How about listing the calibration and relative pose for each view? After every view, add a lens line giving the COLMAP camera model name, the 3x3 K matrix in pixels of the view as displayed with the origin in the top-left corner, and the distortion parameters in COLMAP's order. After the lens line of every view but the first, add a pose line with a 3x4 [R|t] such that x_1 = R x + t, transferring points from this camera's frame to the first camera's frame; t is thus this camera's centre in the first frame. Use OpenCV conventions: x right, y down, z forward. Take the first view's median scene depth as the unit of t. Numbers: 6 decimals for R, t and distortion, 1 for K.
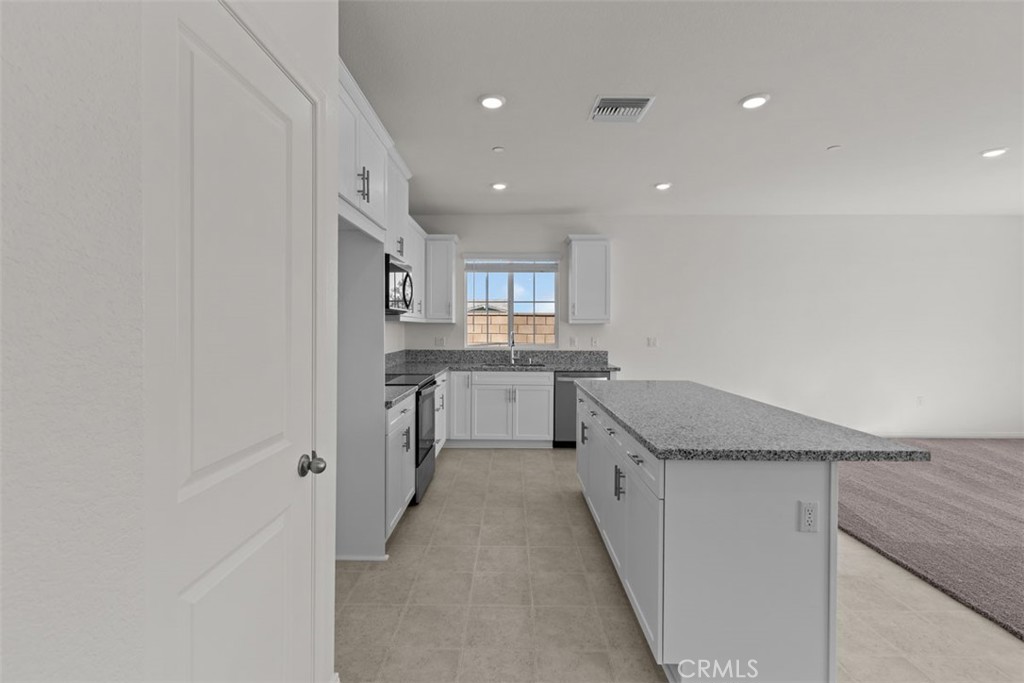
lens RADIAL K [[475.4, 0, 514.6], [0, 475.4, 339.2], [0, 0, 1]] dist [-0.000396, 0.000038]
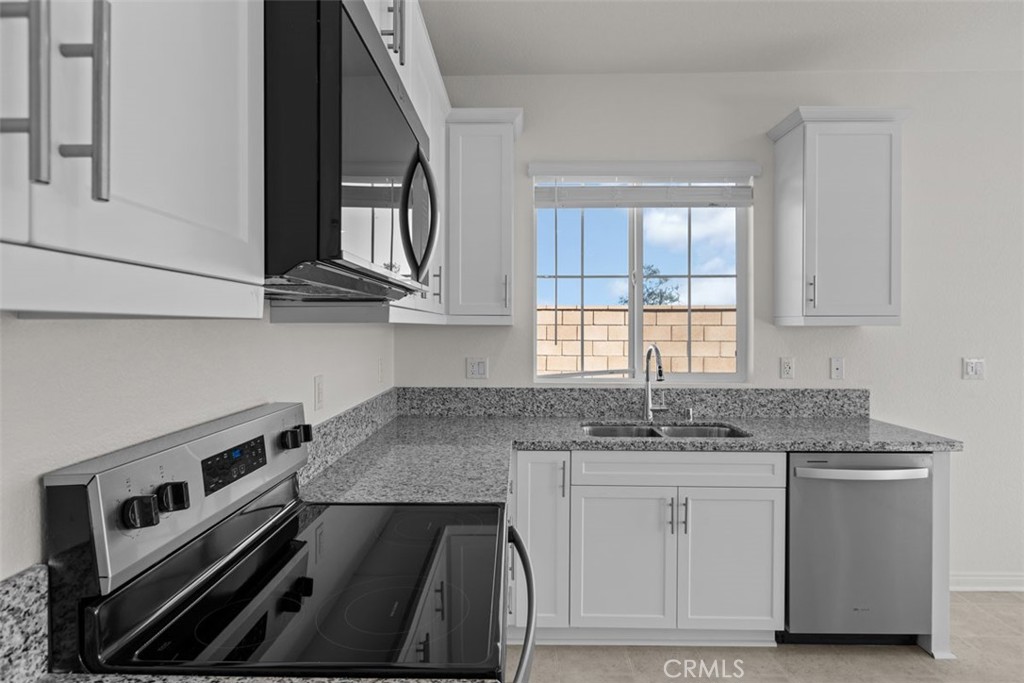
lens RADIAL K [[584.4, 0, 513.6], [0, 584.4, 337.2], [0, 0, 1]] dist [0.003350, 0.000163]
pose [[0.999963, -0.003353, -0.007982, -0.121186], [0.003298, 0.999970, -0.006968, -0.019861], [0.008005, 0.006941, 0.999944, 0.478725]]
